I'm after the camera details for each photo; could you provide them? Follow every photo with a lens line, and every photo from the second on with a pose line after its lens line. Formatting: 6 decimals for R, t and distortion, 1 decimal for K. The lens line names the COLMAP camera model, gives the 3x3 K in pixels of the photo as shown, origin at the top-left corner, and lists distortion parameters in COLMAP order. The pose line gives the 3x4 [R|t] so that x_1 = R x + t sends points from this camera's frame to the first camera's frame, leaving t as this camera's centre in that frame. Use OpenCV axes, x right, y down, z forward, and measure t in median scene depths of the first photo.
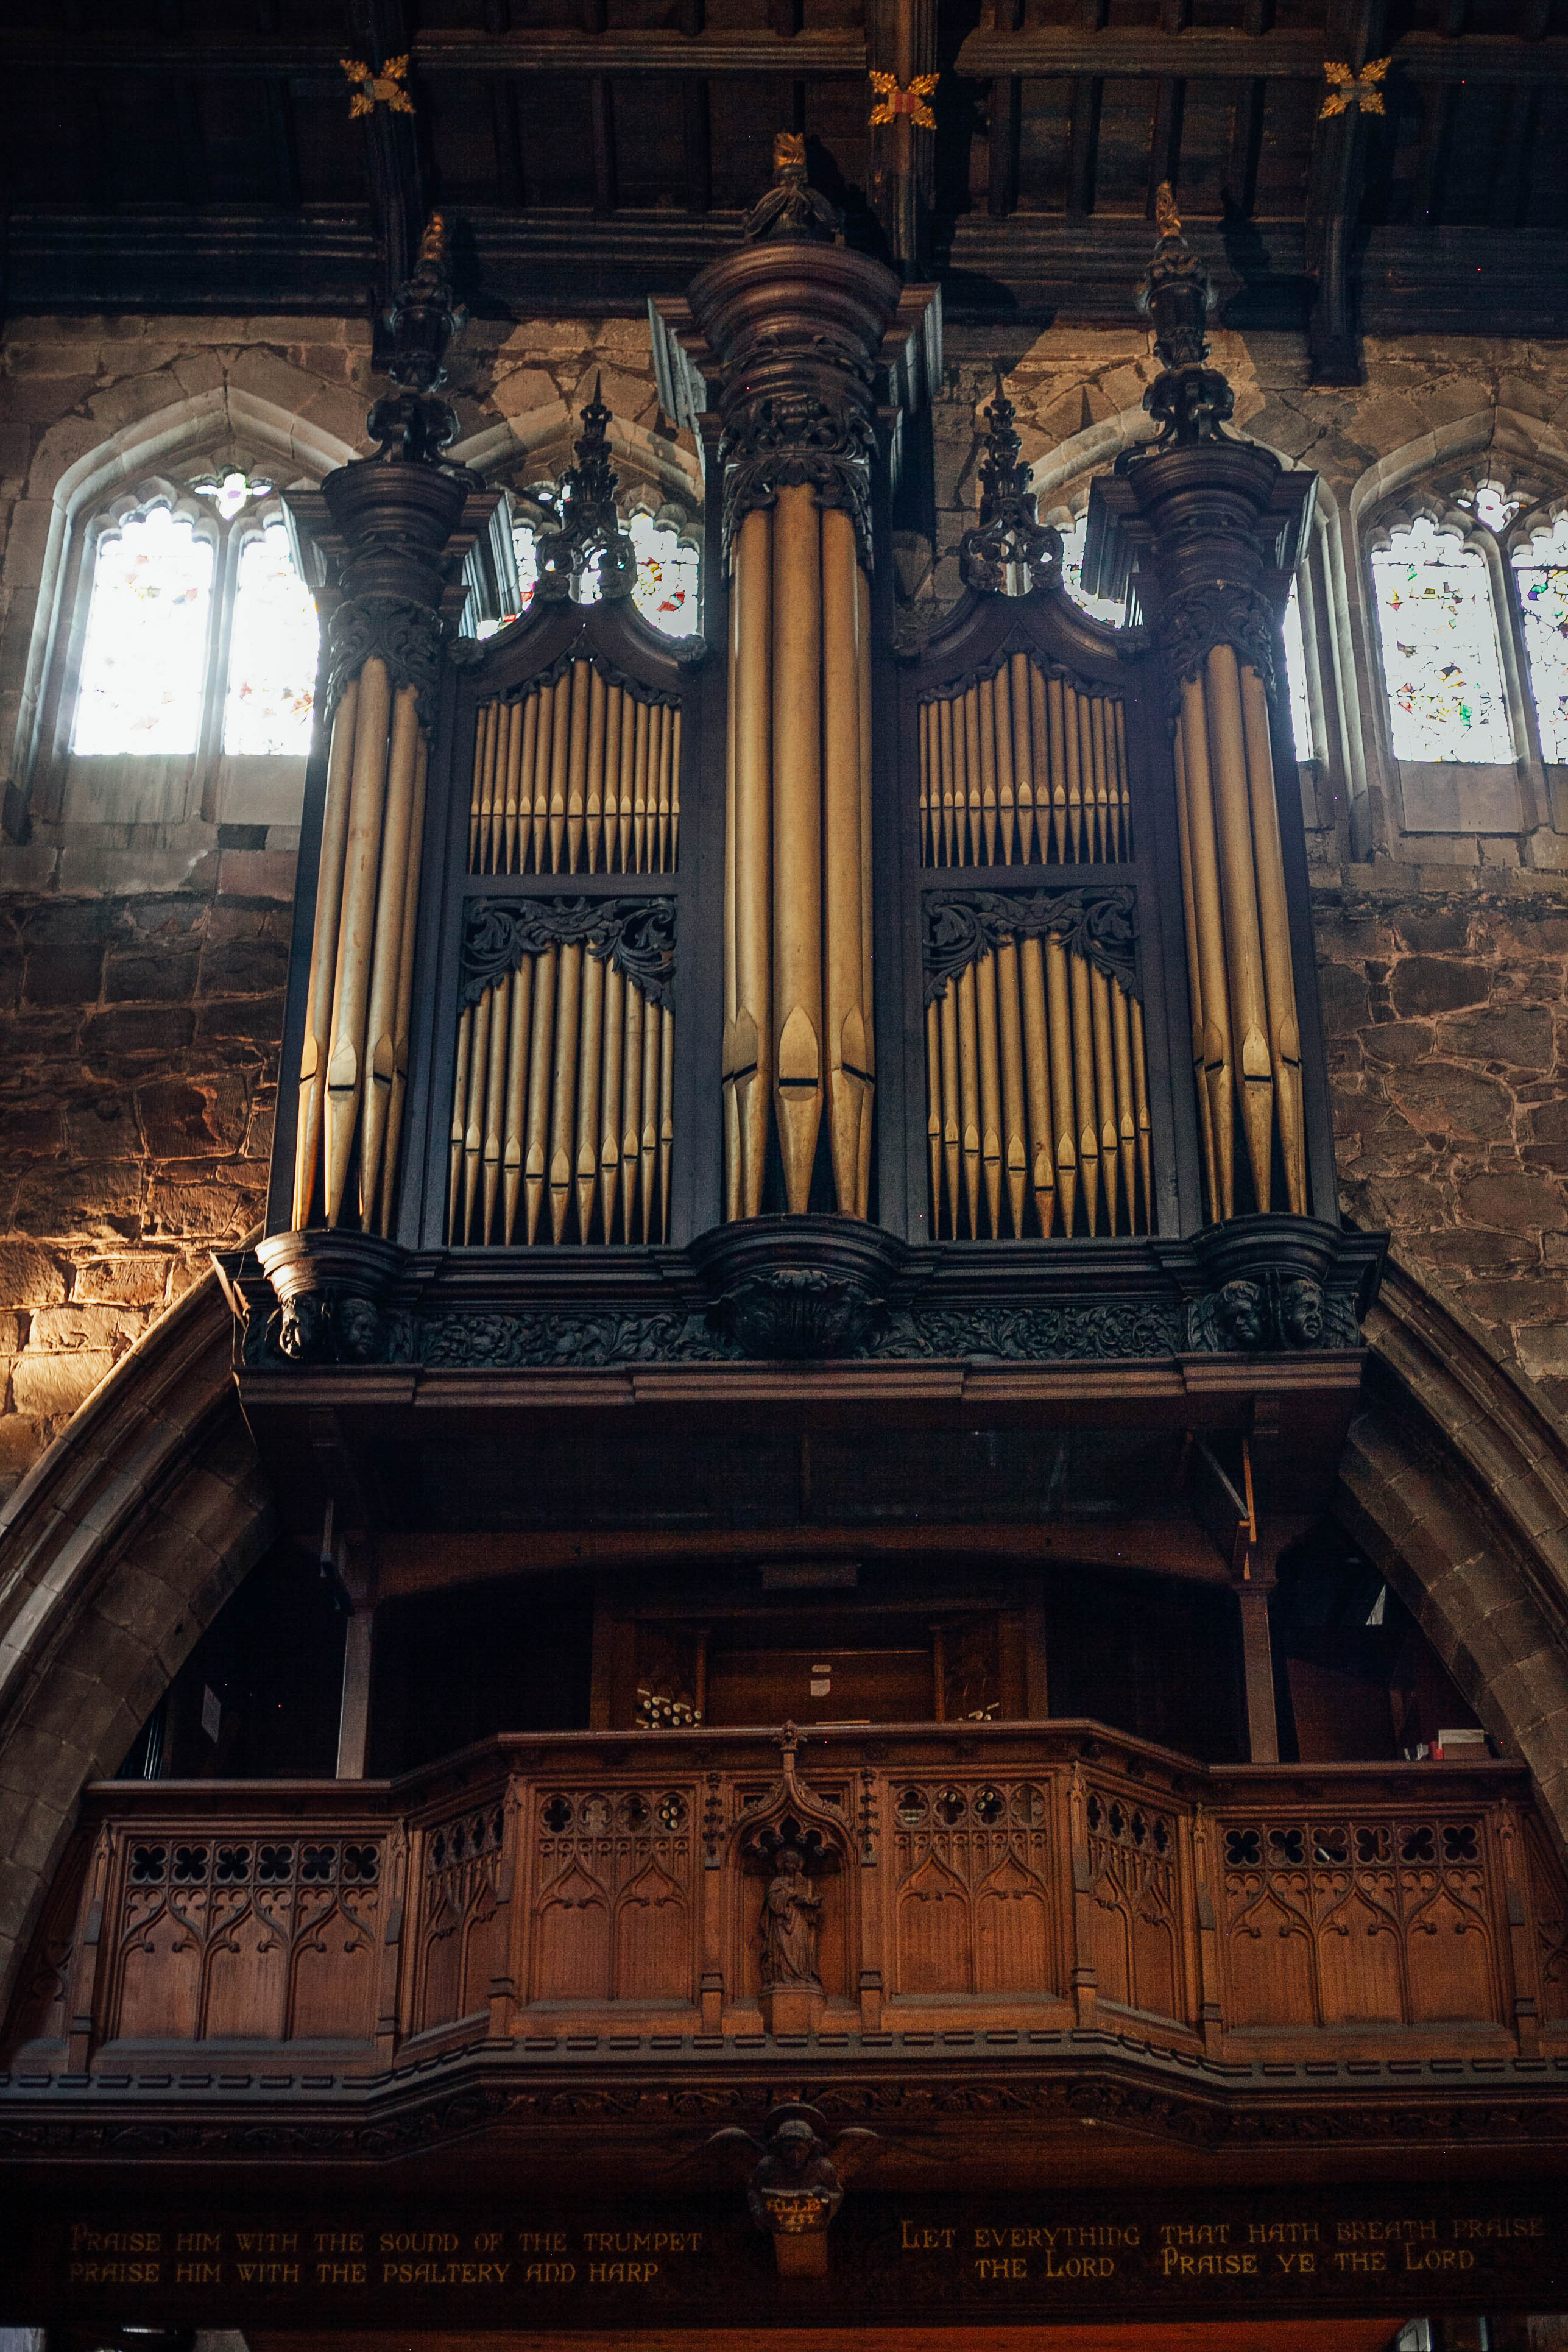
lens RADIAL K [[3350.7, 0, 783.0], [0, 3350.7, 1180.3], [0, 0, 1]] dist [-0.107928, 0.000000]
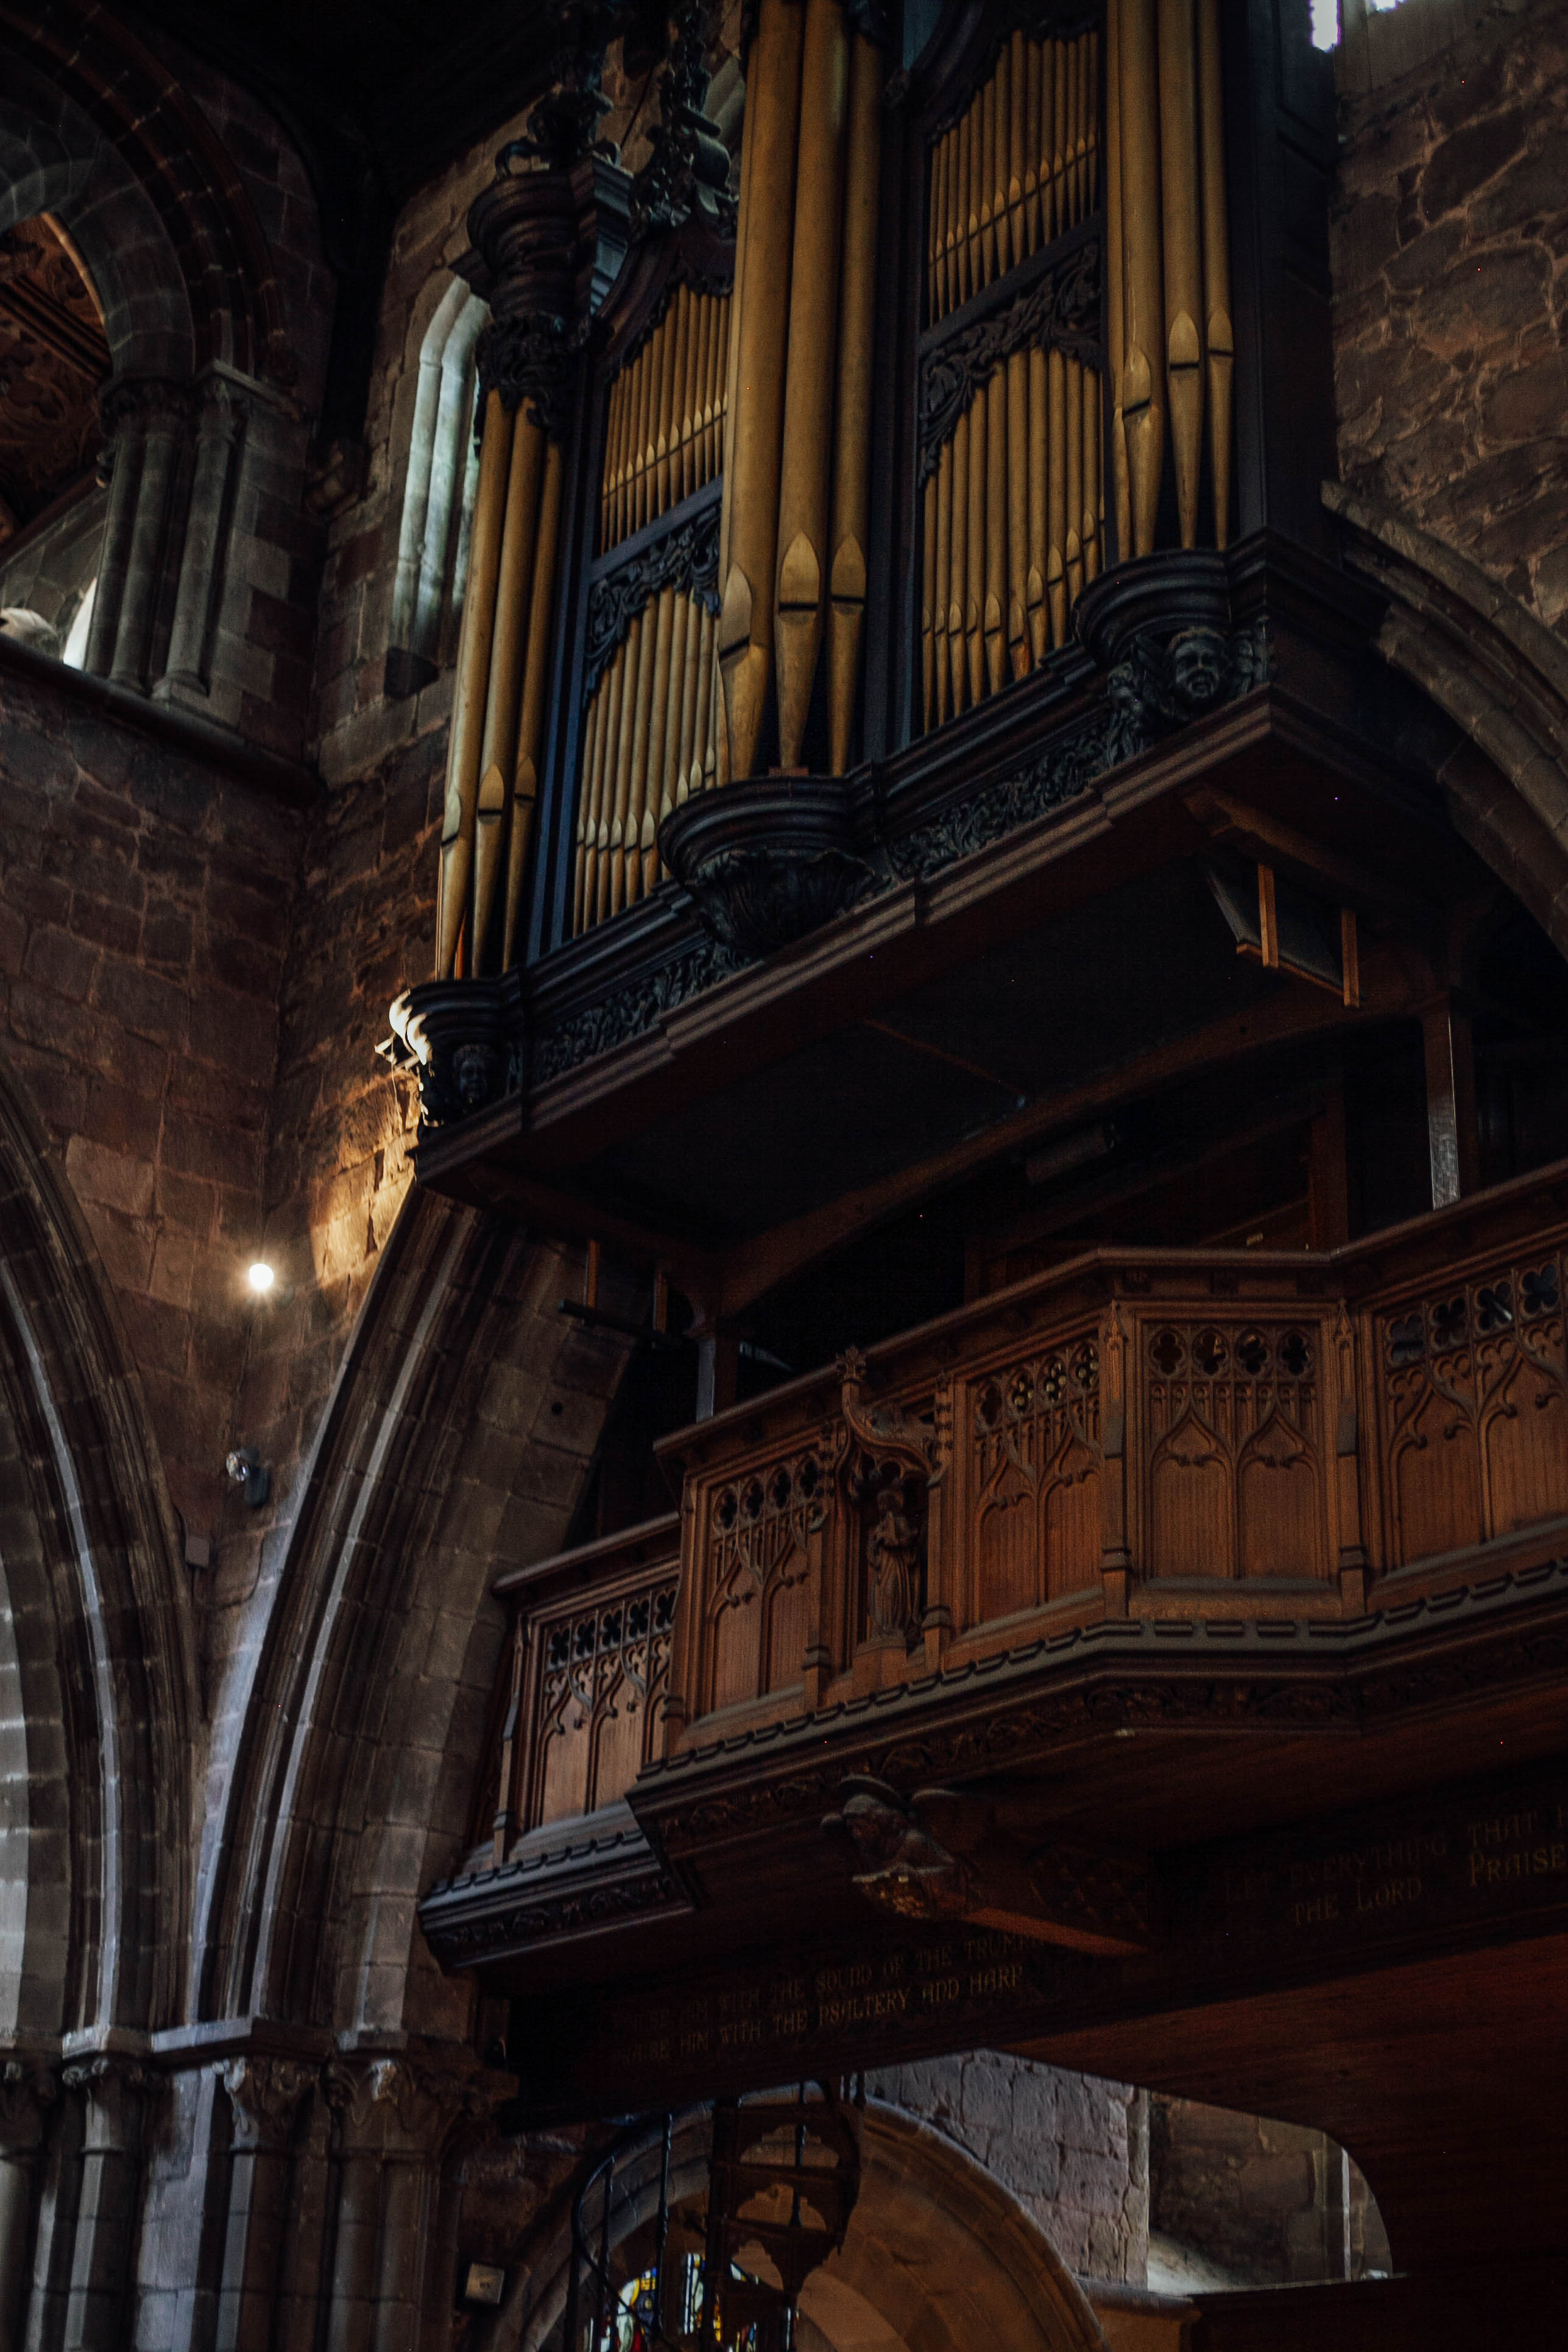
lens RADIAL K [[3350.7, 0, 784.4], [0, 3350.7, 1179.9], [0, 0, 1]] dist [-0.107928, 0.000000]
pose [[0.680213, -0.298657, -0.669414, 0.568995], [0.343247, 0.936698, -0.069121, 0.169687], [0.647682, -0.182757, 0.739667, 0.338685]]
